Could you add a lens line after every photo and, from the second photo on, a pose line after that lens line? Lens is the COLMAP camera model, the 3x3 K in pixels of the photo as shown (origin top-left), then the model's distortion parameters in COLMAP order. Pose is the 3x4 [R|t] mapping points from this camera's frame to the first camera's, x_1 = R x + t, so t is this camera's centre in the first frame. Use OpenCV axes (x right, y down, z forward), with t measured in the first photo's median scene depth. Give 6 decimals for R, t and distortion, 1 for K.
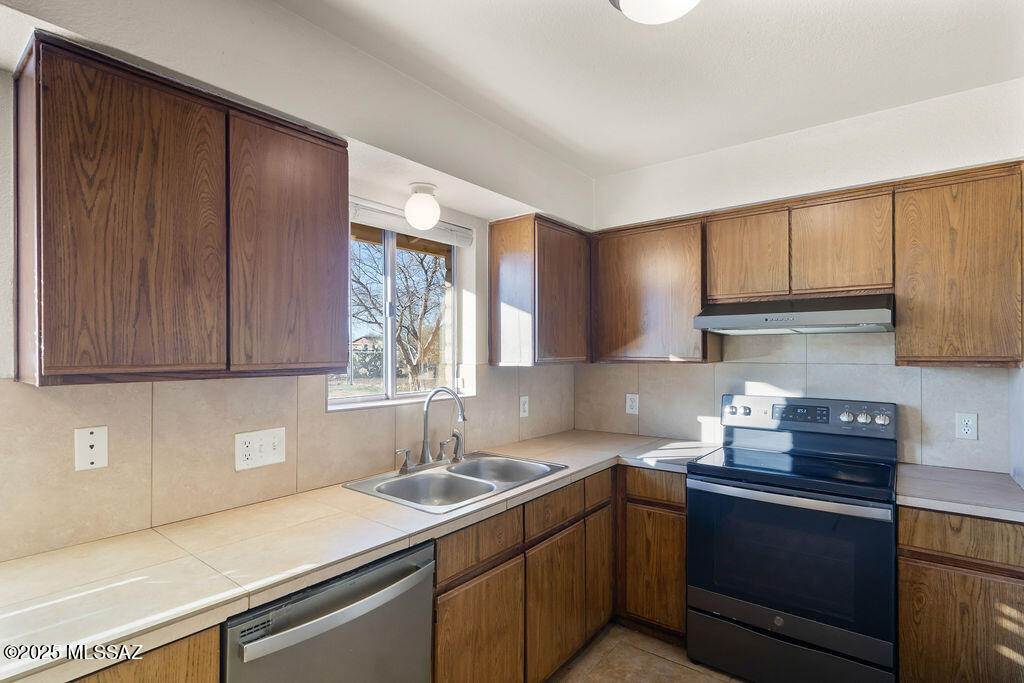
lens RADIAL K [[512.5, 0, 503.2], [0, 512.5, 351.9], [0, 0, 1]] dist [-0.003687, 0.005227]
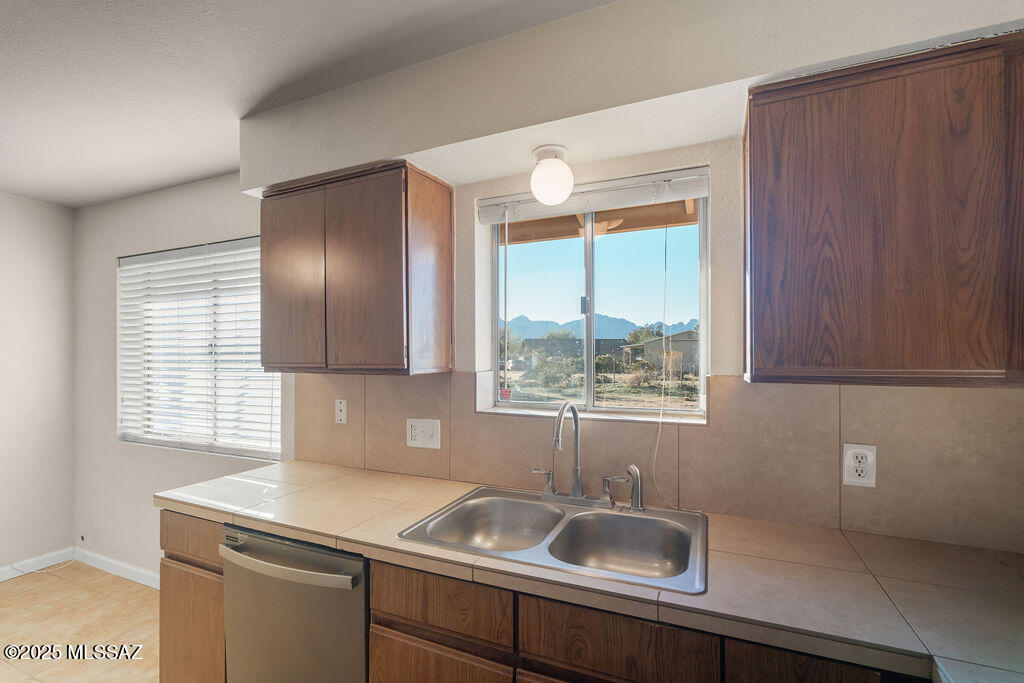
lens RADIAL K [[454.9, 0, 508.1], [0, 454.9, 356.3], [0, 0, 1]] dist [-0.002919, 0.000169]
pose [[0.242704, -0.001371, -0.970099, 0.541948], [-0.001604, 0.999997, -0.001814, 0.003282], [0.970099, 0.001996, 0.242701, 0.785820]]
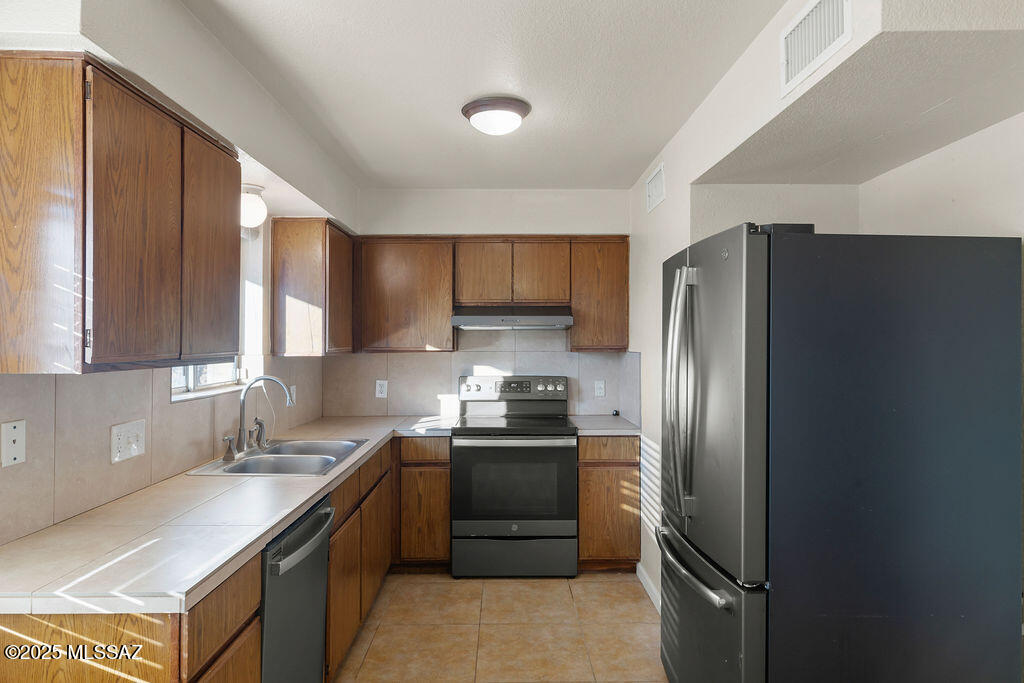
lens RADIAL K [[593.7, 0, 515.6], [0, 593.7, 338.8], [0, 0, 1]] dist [0.008091, -0.000550]
pose [[0.772132, 0.005496, 0.635438, -0.528769], [-0.001146, 0.999973, -0.007256, 0.000243], [-0.635461, 0.004874, 0.772117, -0.305013]]
